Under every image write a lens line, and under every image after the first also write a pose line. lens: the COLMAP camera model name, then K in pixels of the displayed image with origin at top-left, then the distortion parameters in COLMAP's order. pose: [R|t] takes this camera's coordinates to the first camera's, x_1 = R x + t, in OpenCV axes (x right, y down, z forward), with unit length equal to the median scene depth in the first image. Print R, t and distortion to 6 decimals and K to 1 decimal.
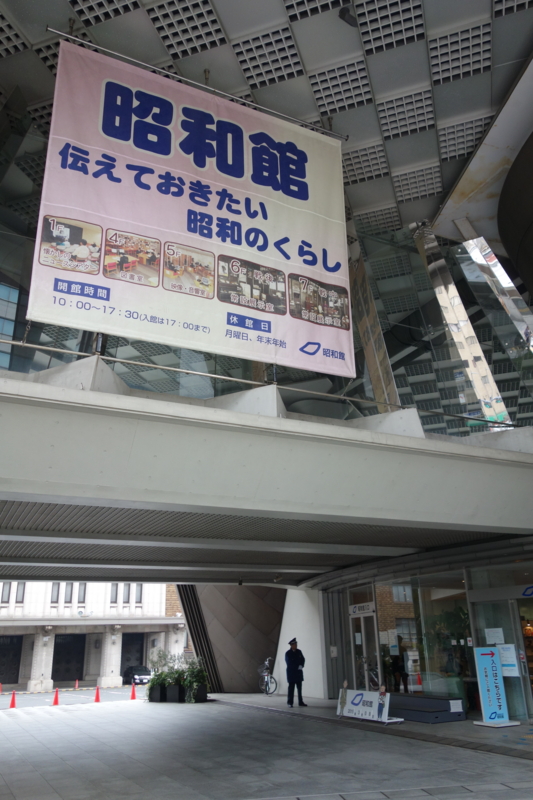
lens RADIAL K [[639.0, 0, 265.4], [0, 639.0, 397.8], [0, 0, 1]] dist [0.001268, 0.000564]
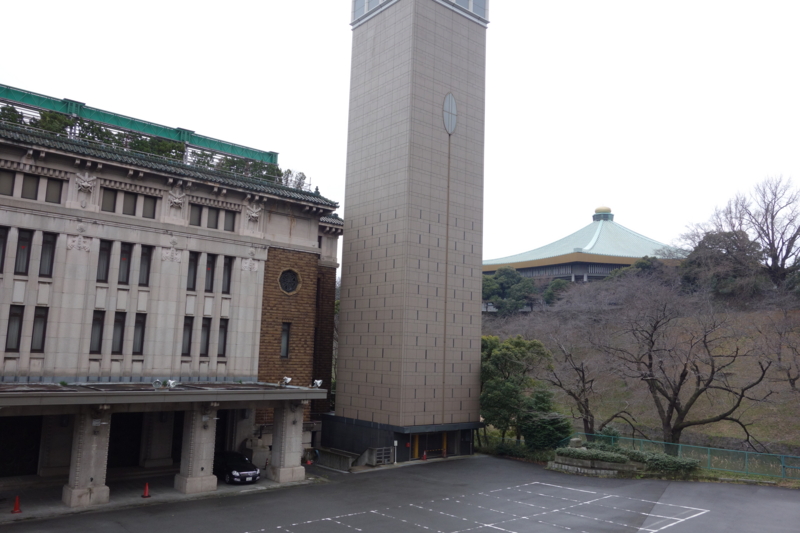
lens RADIAL K [[639.0, 0, 401.1], [0, 639.0, 268.4], [0, 0, 1]] dist [0.001268, 0.000564]
pose [[0.969350, 0.089048, 0.228980, -0.206732], [-0.140563, 0.965407, 0.219614, 0.059802], [-0.201503, -0.245069, 0.948334, 0.386756]]
